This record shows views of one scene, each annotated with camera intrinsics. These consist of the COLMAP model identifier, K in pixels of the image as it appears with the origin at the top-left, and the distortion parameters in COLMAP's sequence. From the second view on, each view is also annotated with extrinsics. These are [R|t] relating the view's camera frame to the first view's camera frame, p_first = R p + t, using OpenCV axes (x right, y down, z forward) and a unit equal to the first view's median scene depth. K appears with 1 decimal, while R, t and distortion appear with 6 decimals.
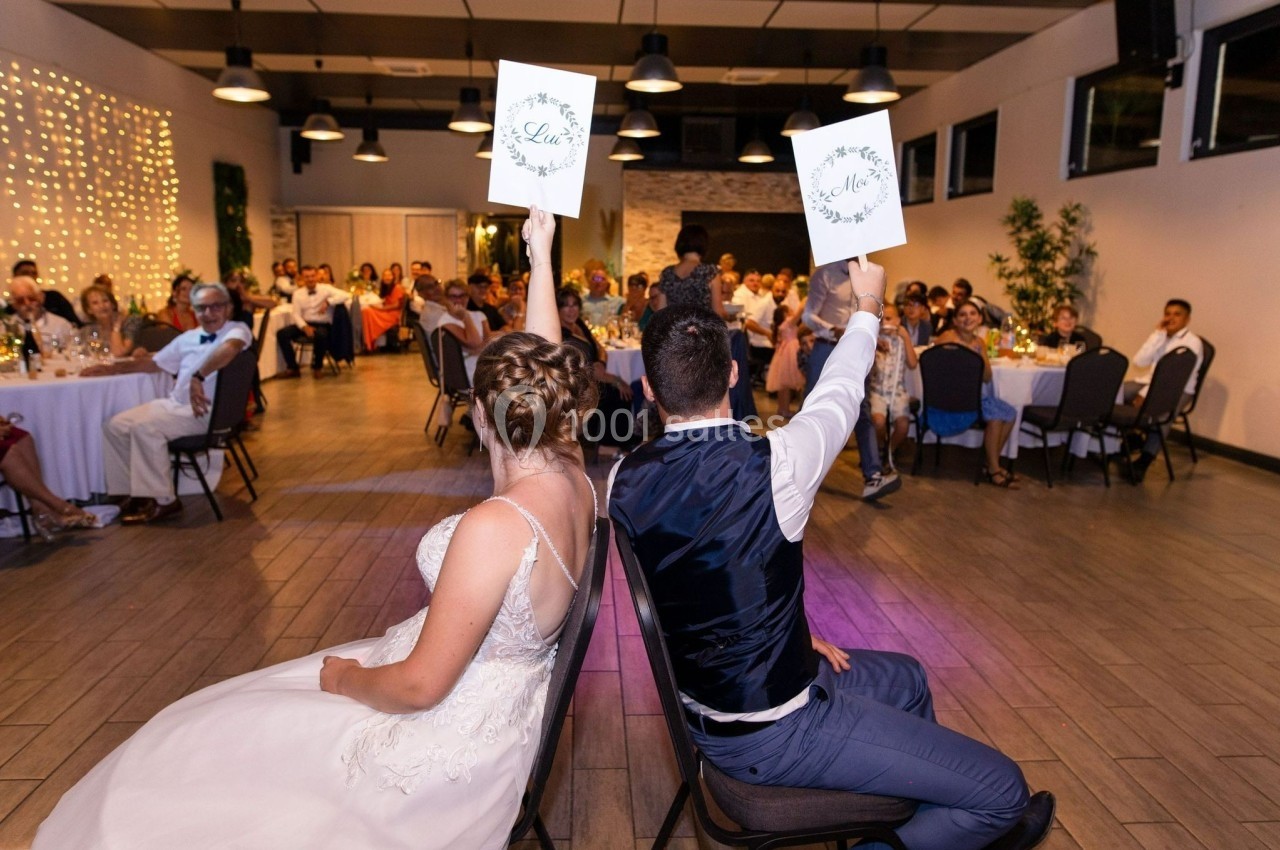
lens RADIAL K [[921.9, 0, 640.0], [0, 921.9, 425.0], [0, 0, 1]] dist [0.008921, 0.007034]
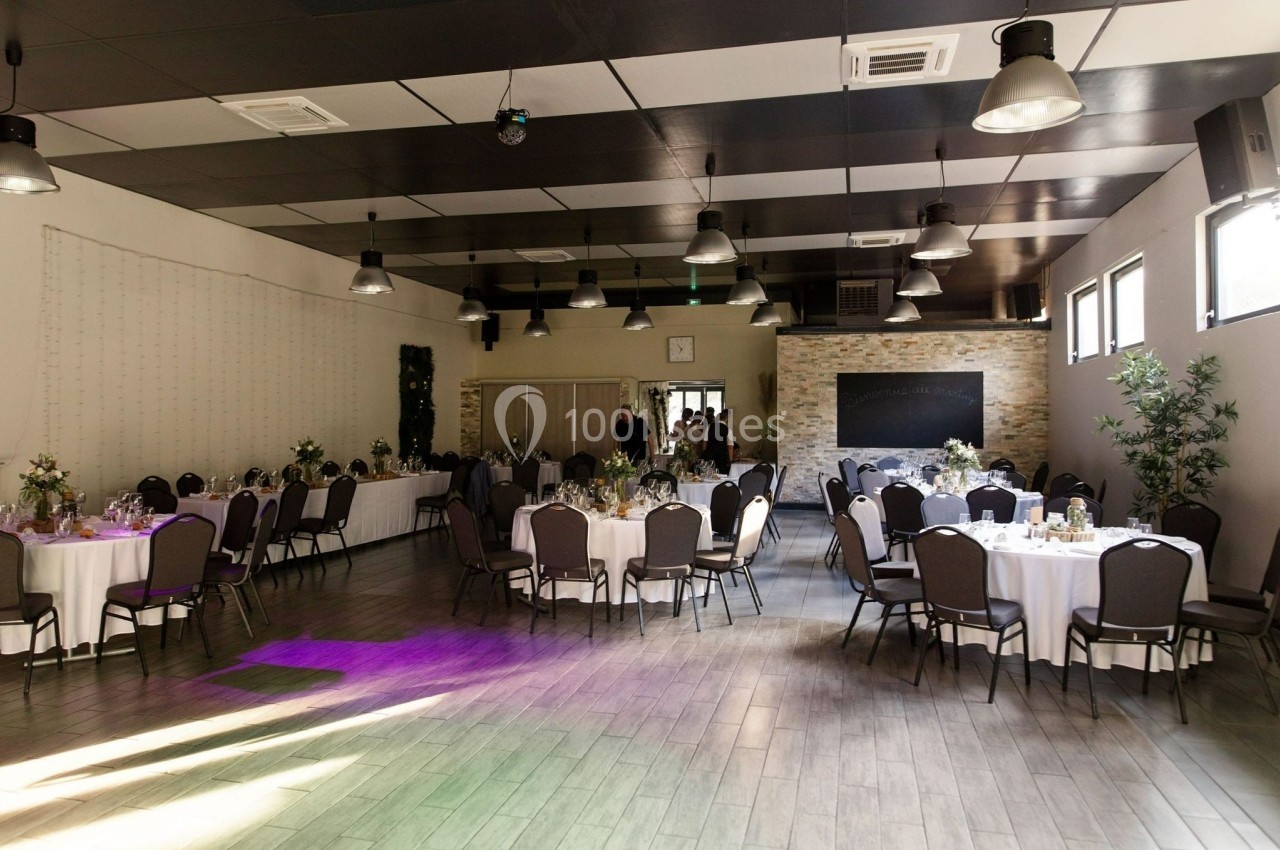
lens RADIAL K [[916.8, 0, 613.8], [0, 916.8, 414.8], [0, 0, 1]] dist [-0.001992, -0.001909]
pose [[0.950382, -0.015144, -0.310717, 0.121918], [-0.041684, 0.983608, -0.175437, -0.009585], [0.308280, 0.179684, 0.934172, 0.031127]]
